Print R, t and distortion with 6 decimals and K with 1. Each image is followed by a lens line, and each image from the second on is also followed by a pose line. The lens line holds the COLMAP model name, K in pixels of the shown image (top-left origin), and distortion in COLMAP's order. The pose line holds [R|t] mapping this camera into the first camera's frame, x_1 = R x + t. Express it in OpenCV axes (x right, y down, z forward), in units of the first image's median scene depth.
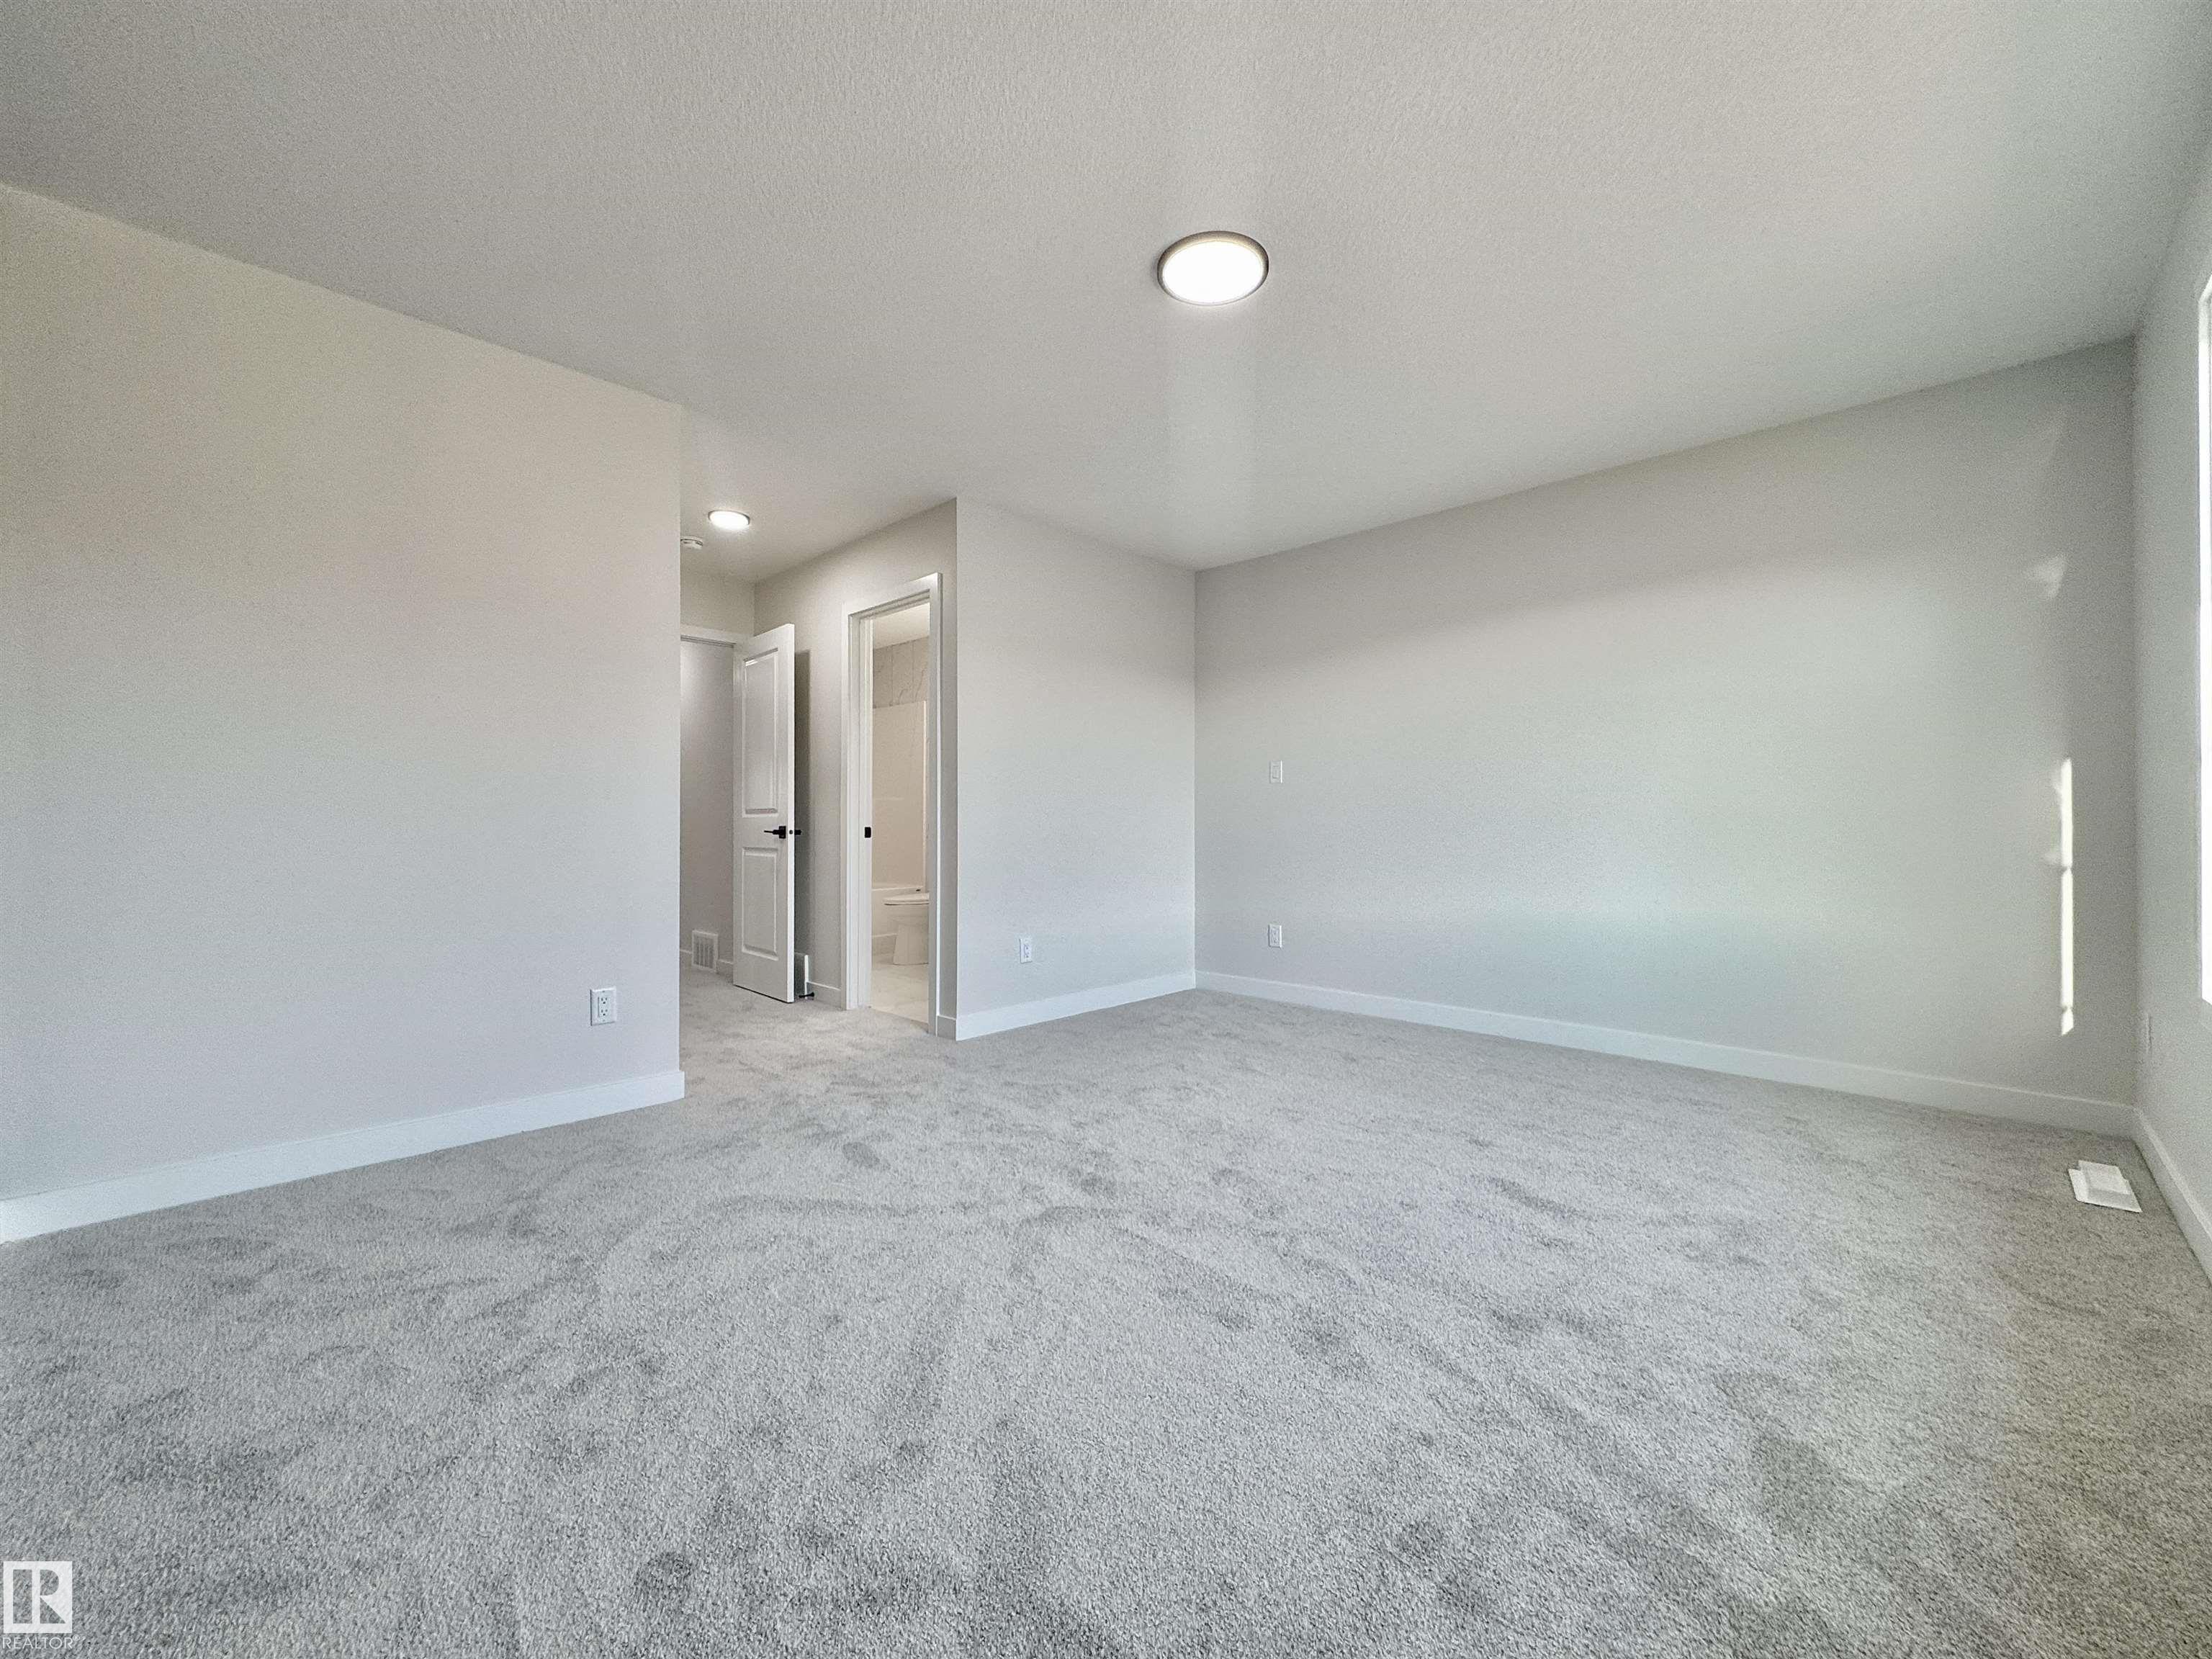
lens RADIAL K [[882.1, 0, 1108.3], [0, 882.1, 830.4], [0, 0, 1]] dist [-0.000173, 0.000196]
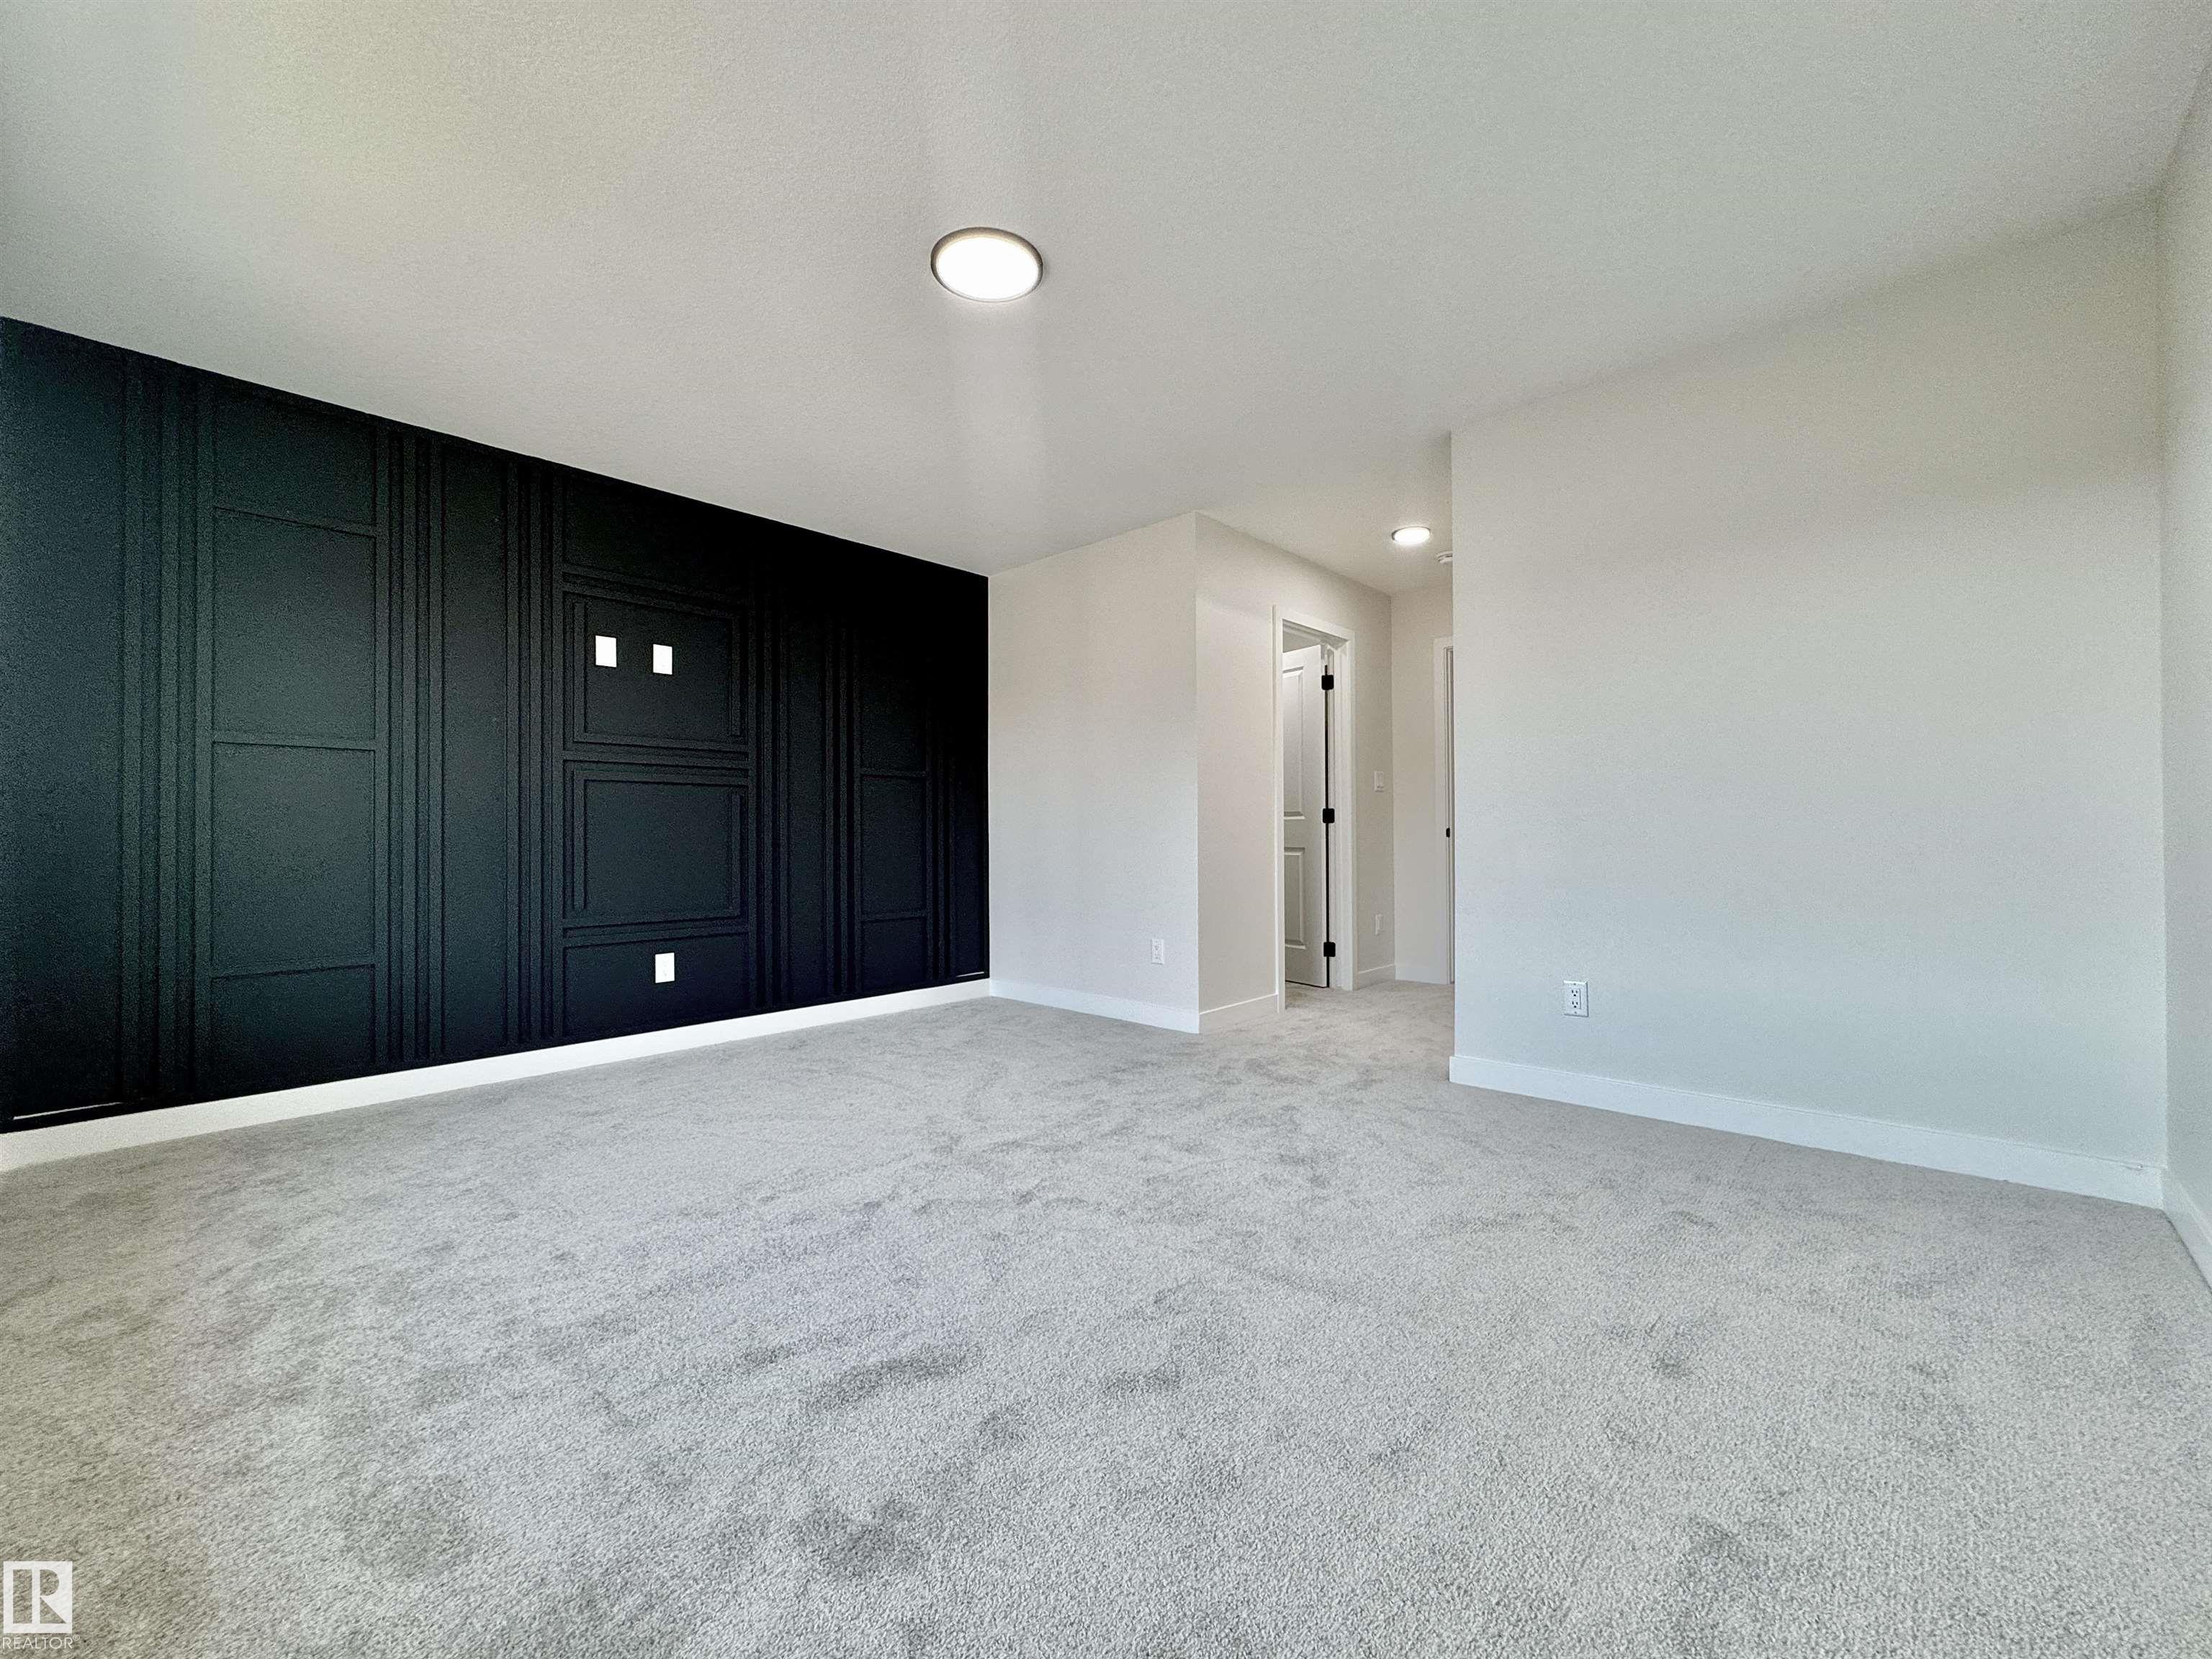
lens RADIAL K [[882.1, 0, 1106.0], [0, 882.1, 830.4], [0, 0, 1]] dist [-0.000173, 0.000196]
pose [[0.010930, -0.012965, -0.999856, 0.830213], [0.003076, 0.999912, -0.012932, 0.014376], [0.999936, -0.002934, 0.010969, 0.841546]]
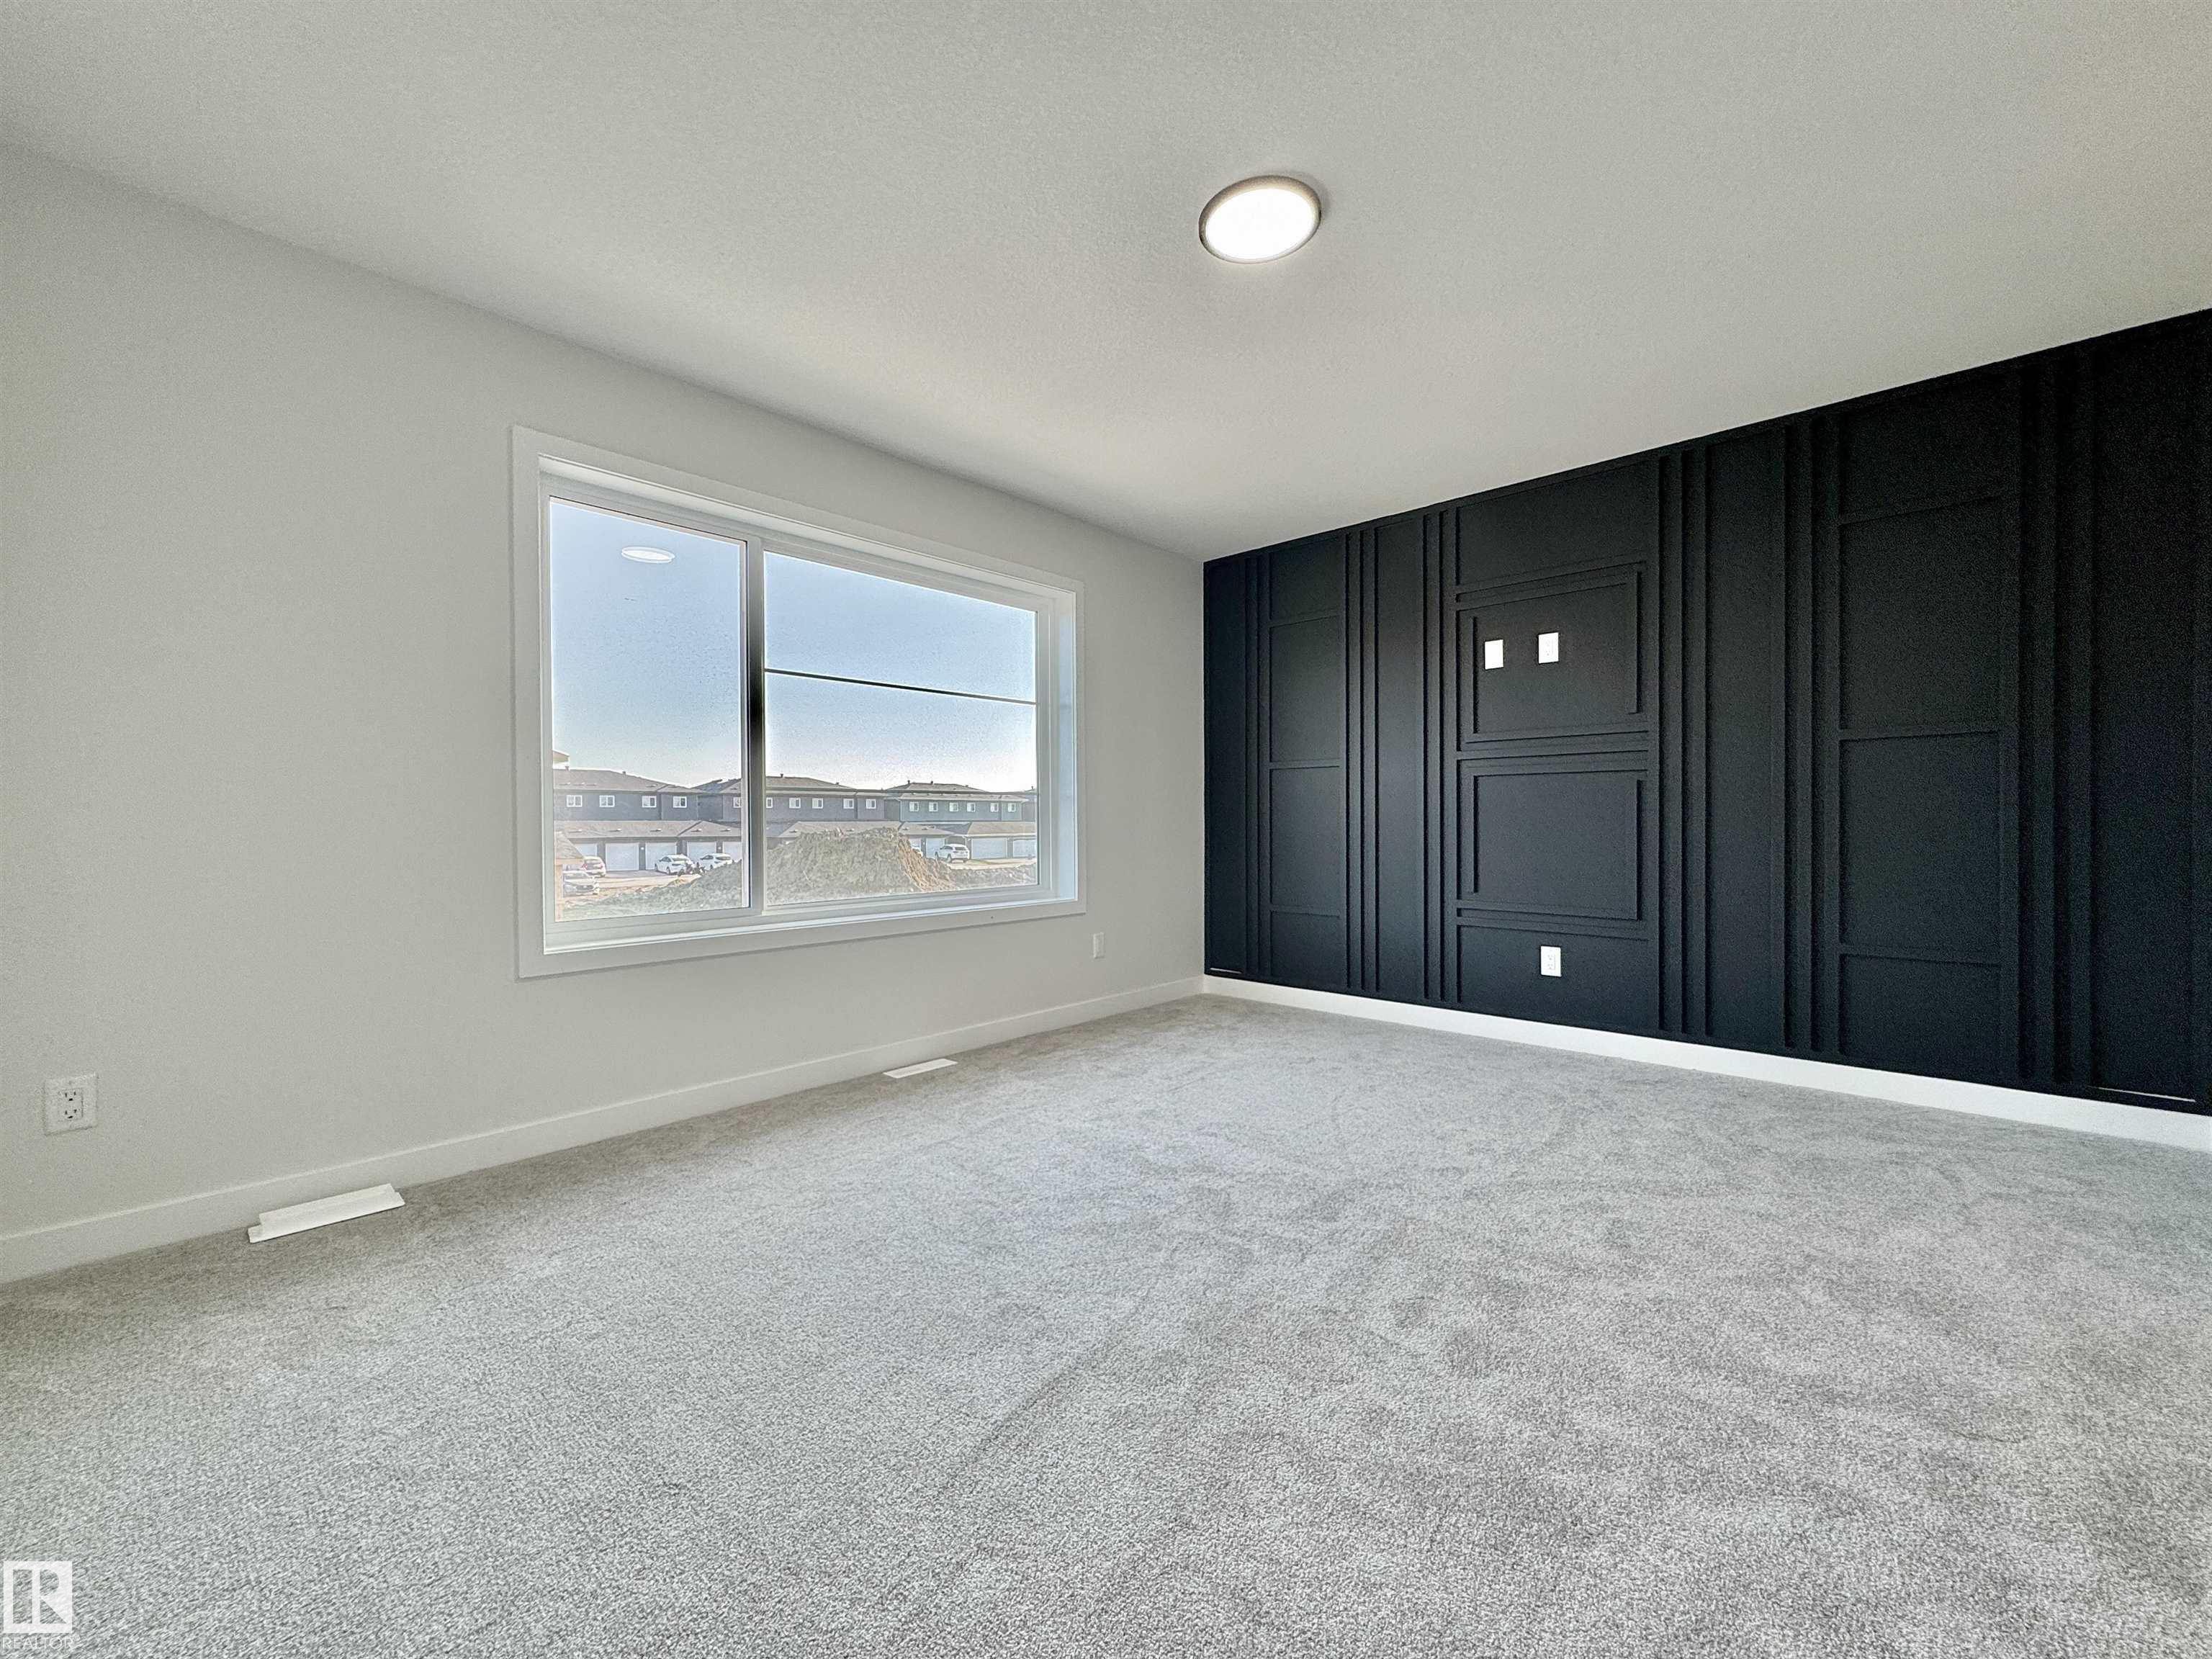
lens RADIAL K [[882.1, 0, 1103.9], [0, 882.1, 827.0], [0, 0, 1]] dist [-0.000173, 0.000196]
pose [[-0.999985, -0.001159, -0.005290, 0.211360], [-0.001201, 0.999968, 0.007873, -0.004788], [0.005281, 0.007880, -0.999955, 1.444176]]
